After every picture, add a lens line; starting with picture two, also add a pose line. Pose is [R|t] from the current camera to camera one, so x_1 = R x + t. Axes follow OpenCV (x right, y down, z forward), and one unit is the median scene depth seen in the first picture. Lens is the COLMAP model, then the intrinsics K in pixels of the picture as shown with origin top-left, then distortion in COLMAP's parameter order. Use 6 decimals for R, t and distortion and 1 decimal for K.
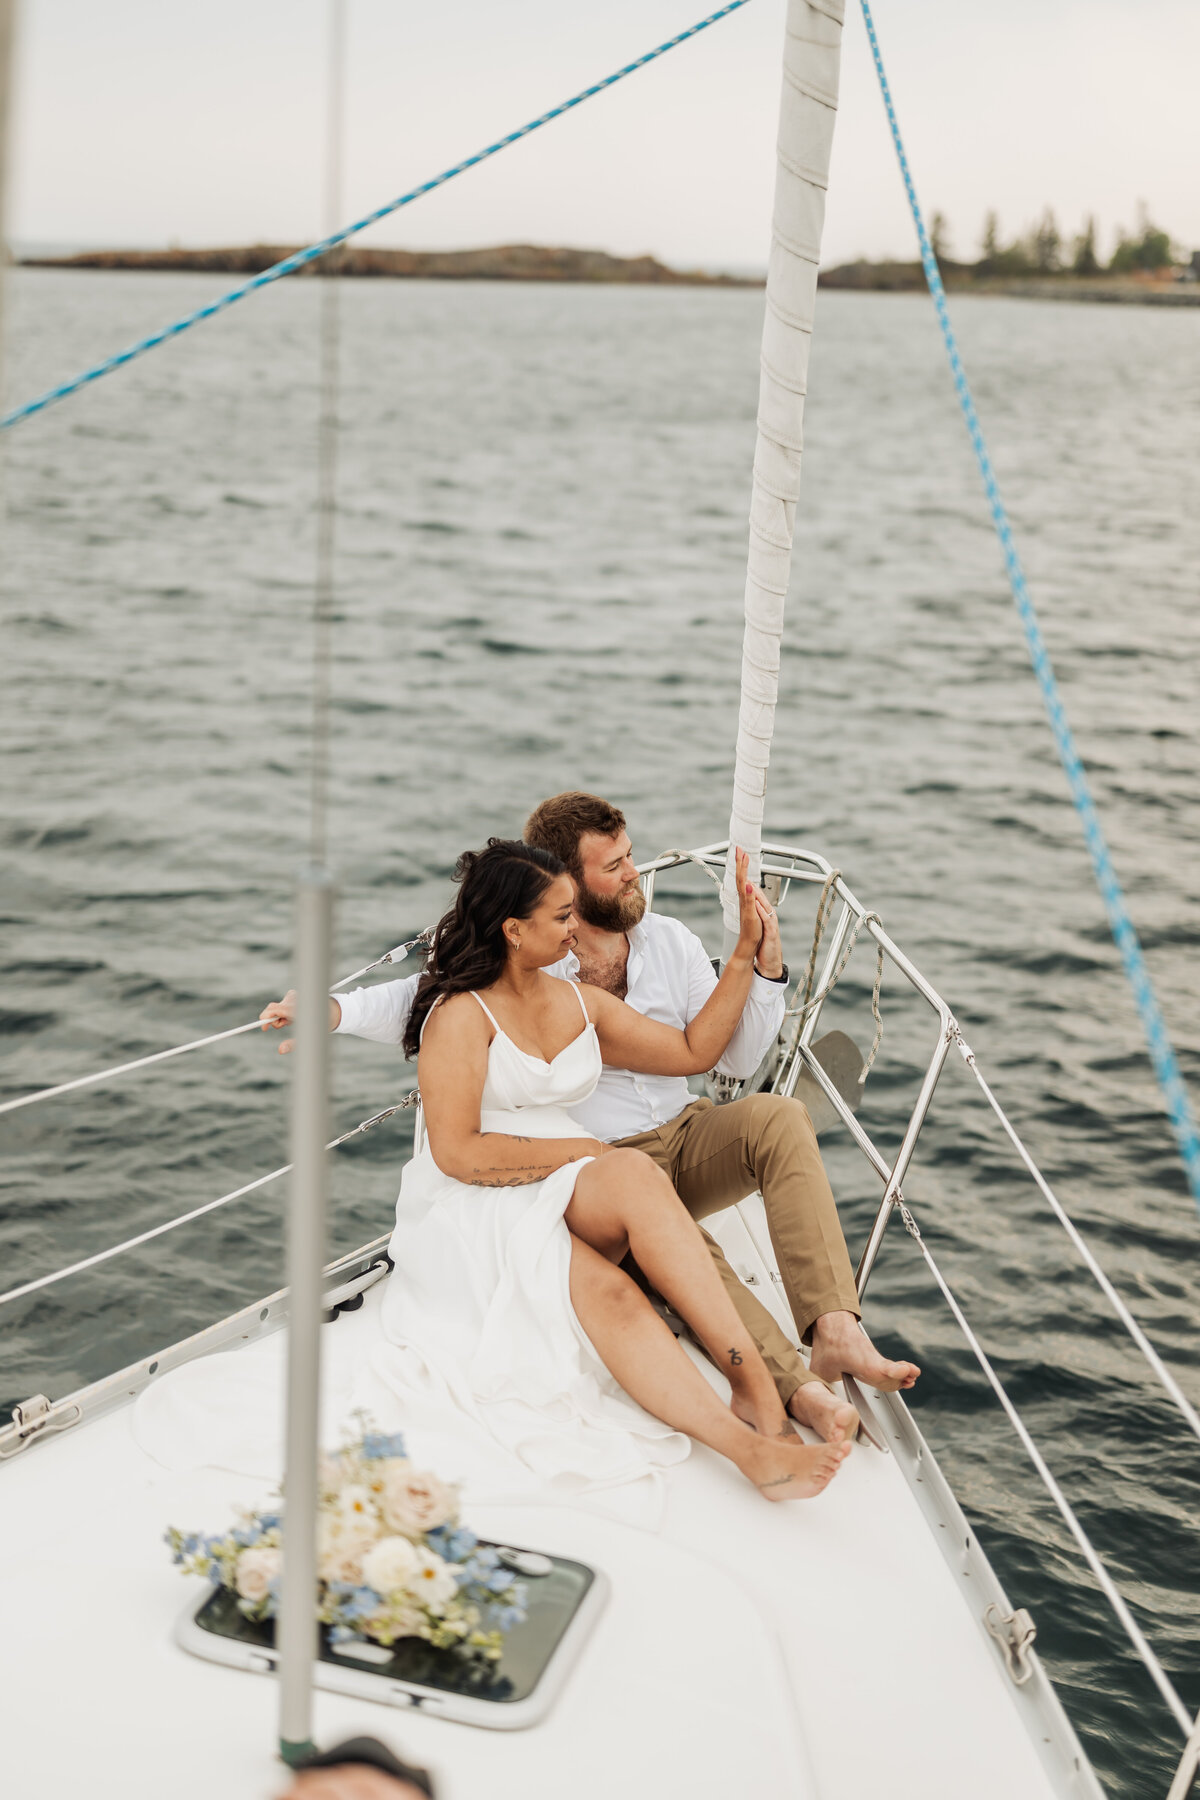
lens RADIAL K [[2513.6, 0, 600.0], [0, 2513.6, 900.0], [0, 0, 1]] dist [-0.031513, -0.050952]
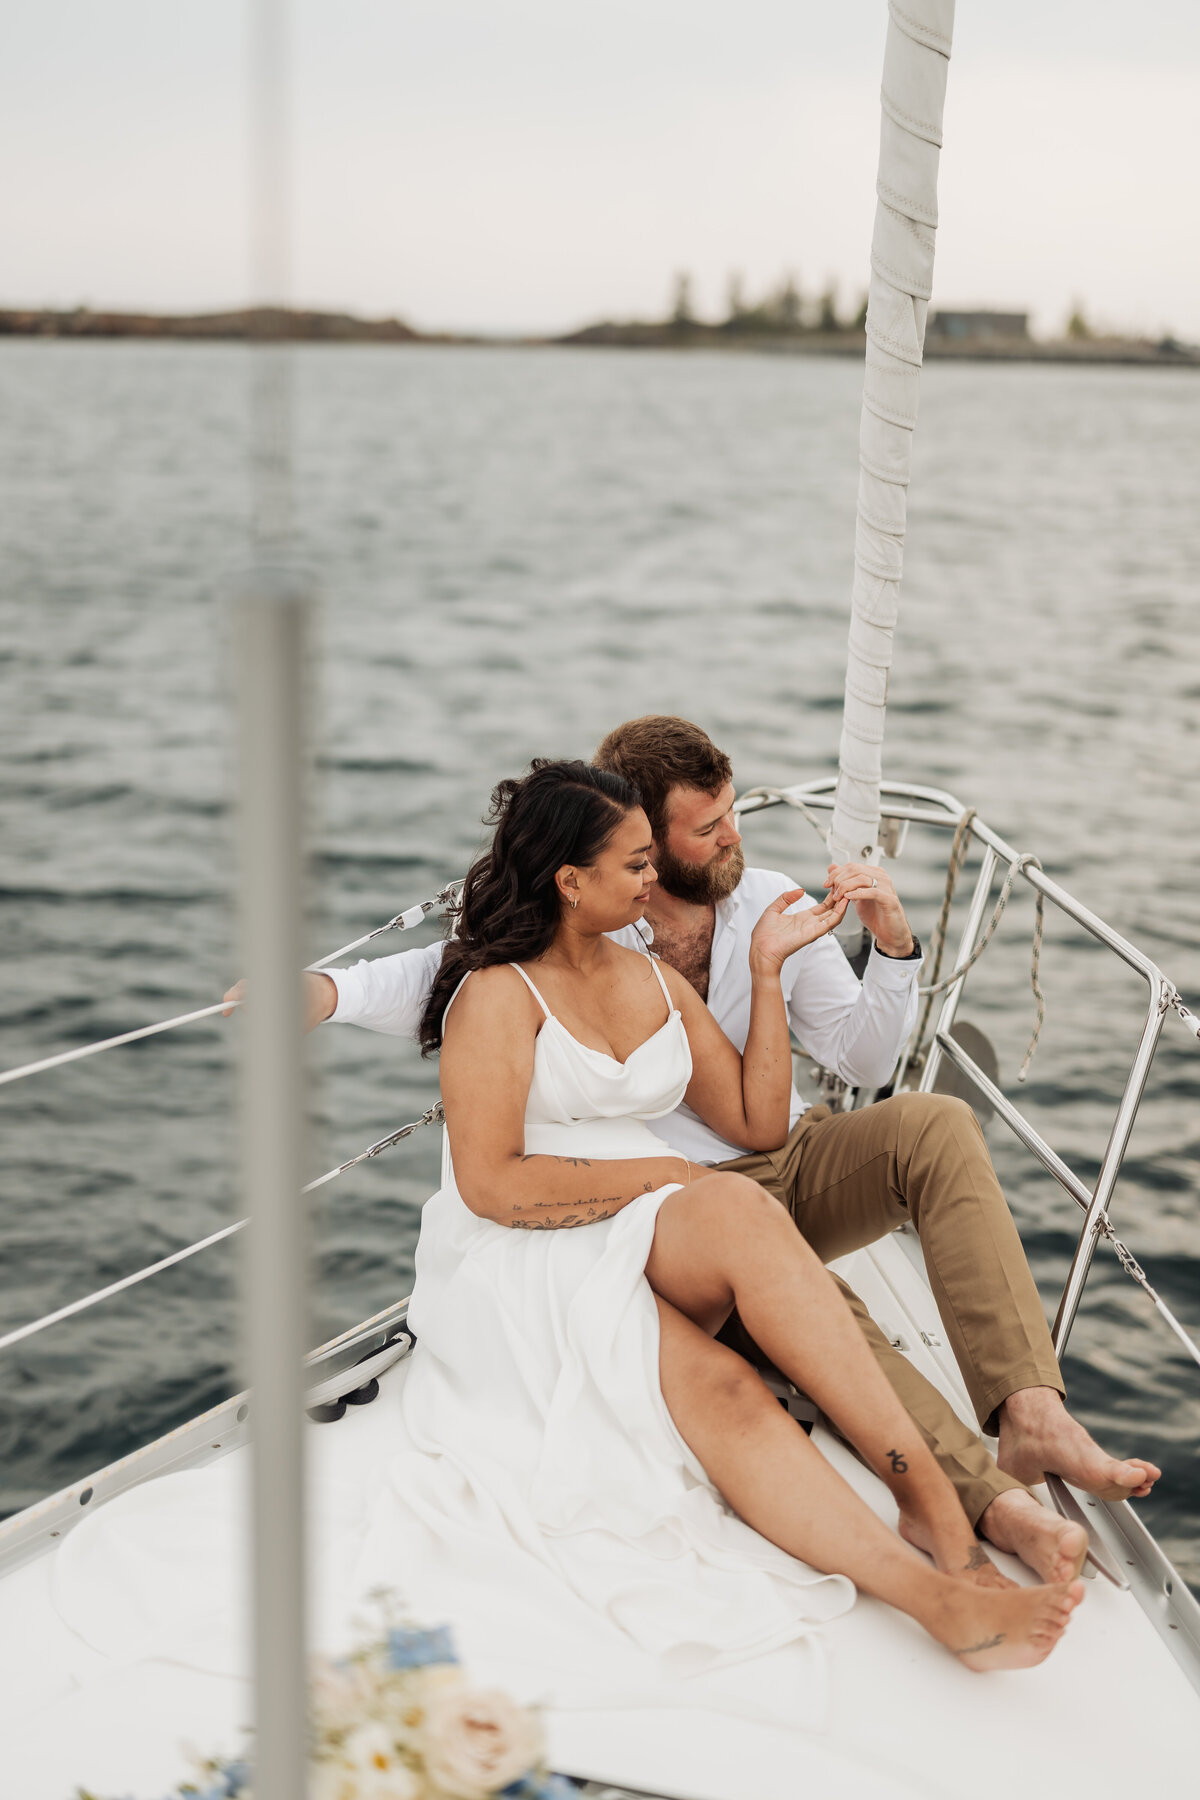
lens RADIAL K [[2714.3, 0, 604.5], [0, 2714.3, 943.0], [0, 0, 1]] dist [0.013950, 0.003900]
pose [[0.999621, -0.027055, -0.005109, -0.021241], [0.027100, 0.999593, 0.008879, 0.025017], [0.004866, -0.009014, 0.999948, 0.213564]]
